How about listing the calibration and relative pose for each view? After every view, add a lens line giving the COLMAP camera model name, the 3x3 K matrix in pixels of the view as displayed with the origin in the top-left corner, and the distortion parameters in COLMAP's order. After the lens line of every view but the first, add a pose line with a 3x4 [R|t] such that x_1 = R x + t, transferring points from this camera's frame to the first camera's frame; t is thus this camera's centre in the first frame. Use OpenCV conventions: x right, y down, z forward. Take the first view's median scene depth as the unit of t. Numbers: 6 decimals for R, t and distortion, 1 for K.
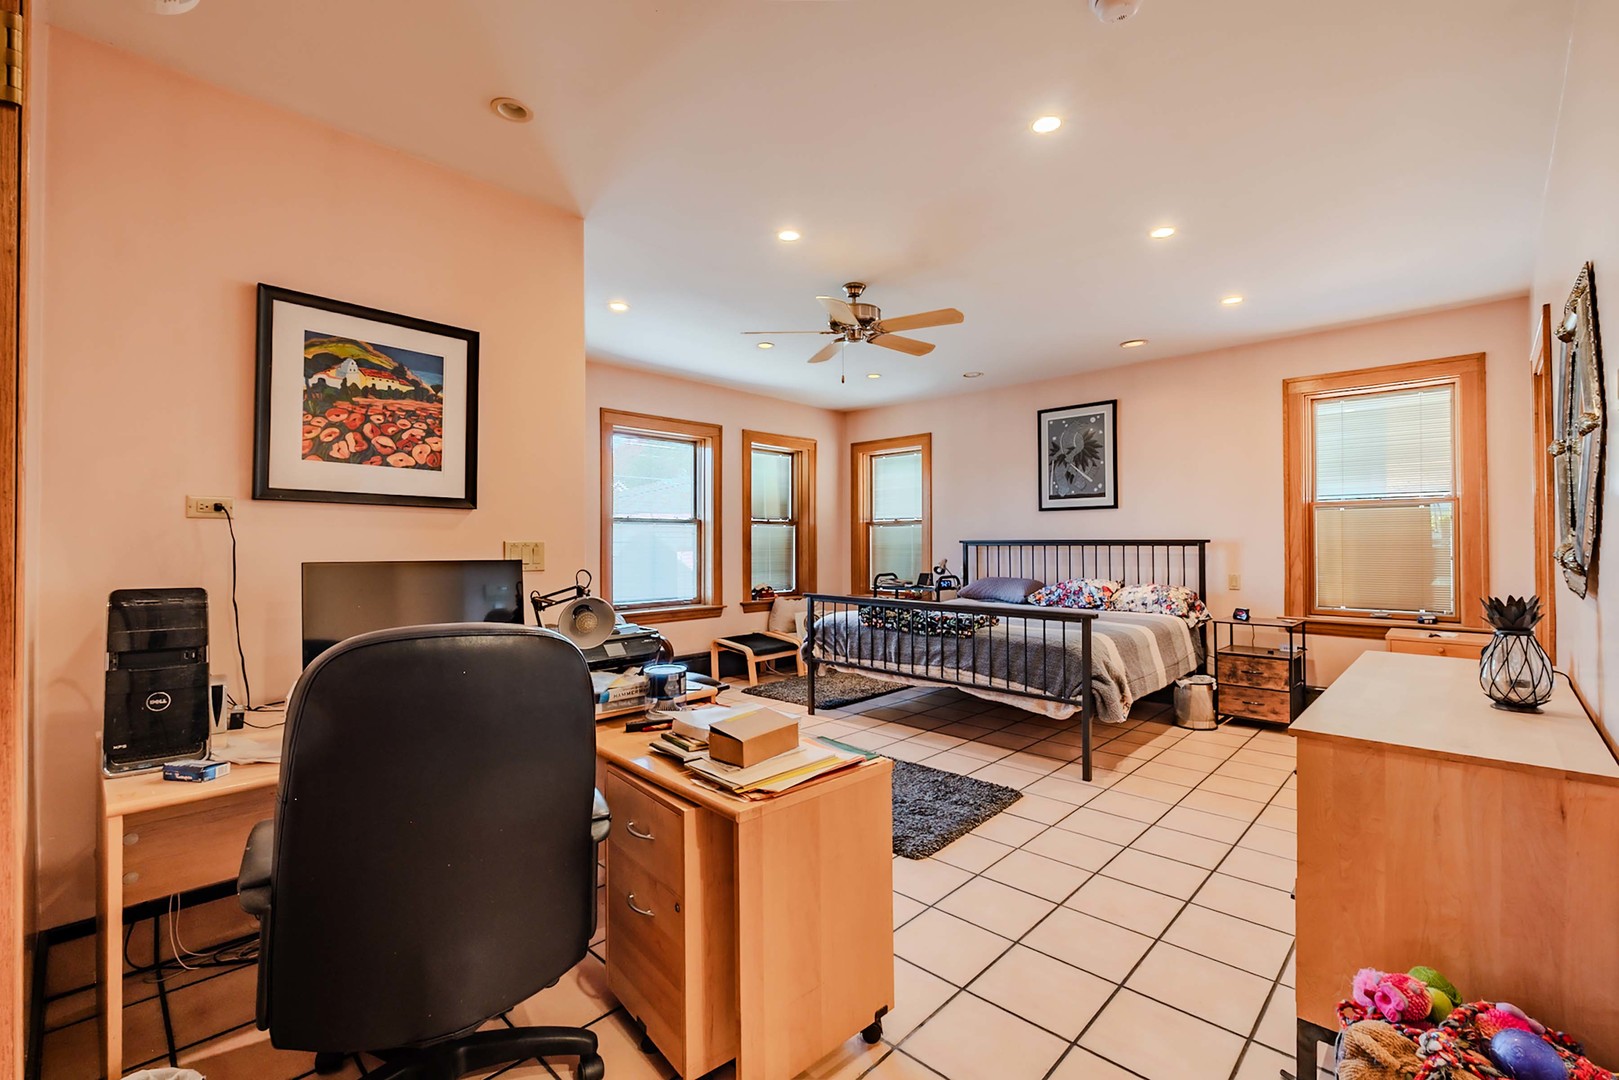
lens RADIAL K [[703.2, 0, 802.8], [0, 703.2, 537.7], [0, 0, 1]] dist [0.007696, -0.008241]
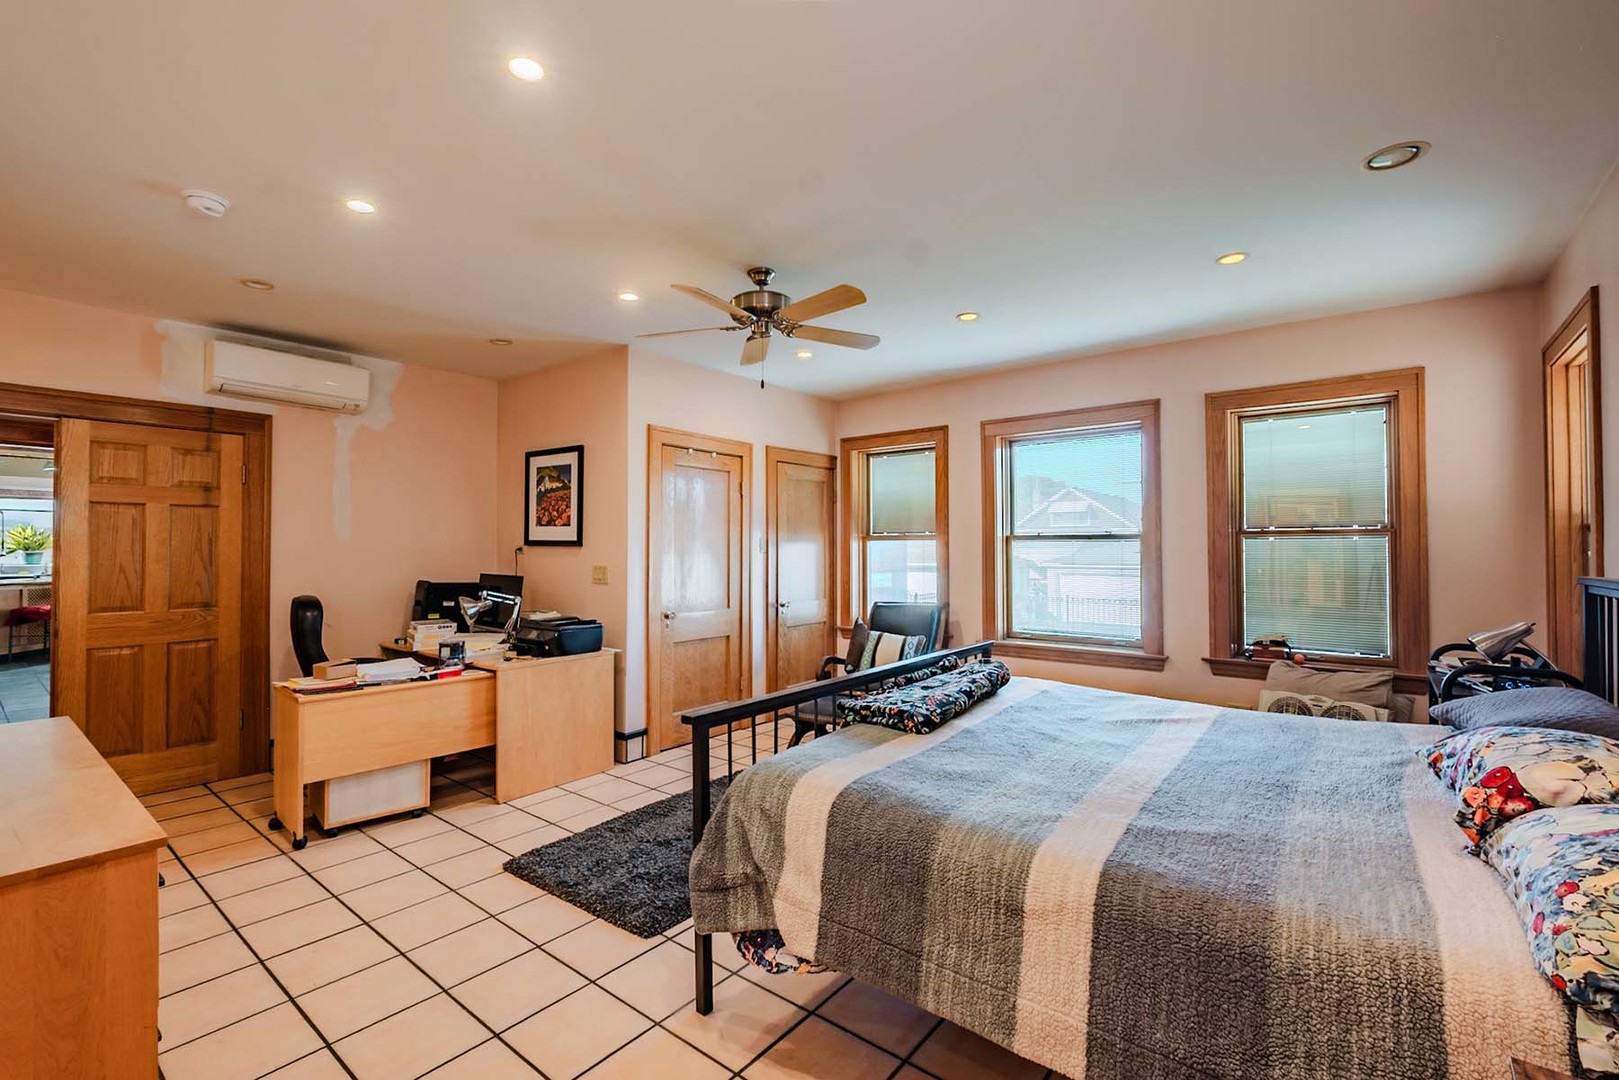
lens RADIAL K [[703.2, 0, 802.8], [0, 703.2, 537.7], [0, 0, 1]] dist [0.007696, -0.008241]
pose [[0.083999, -0.014854, -0.996355, 1.344364], [0.008022, 0.999867, -0.014230, -0.033208], [0.996434, -0.006798, 0.084107, 1.426423]]
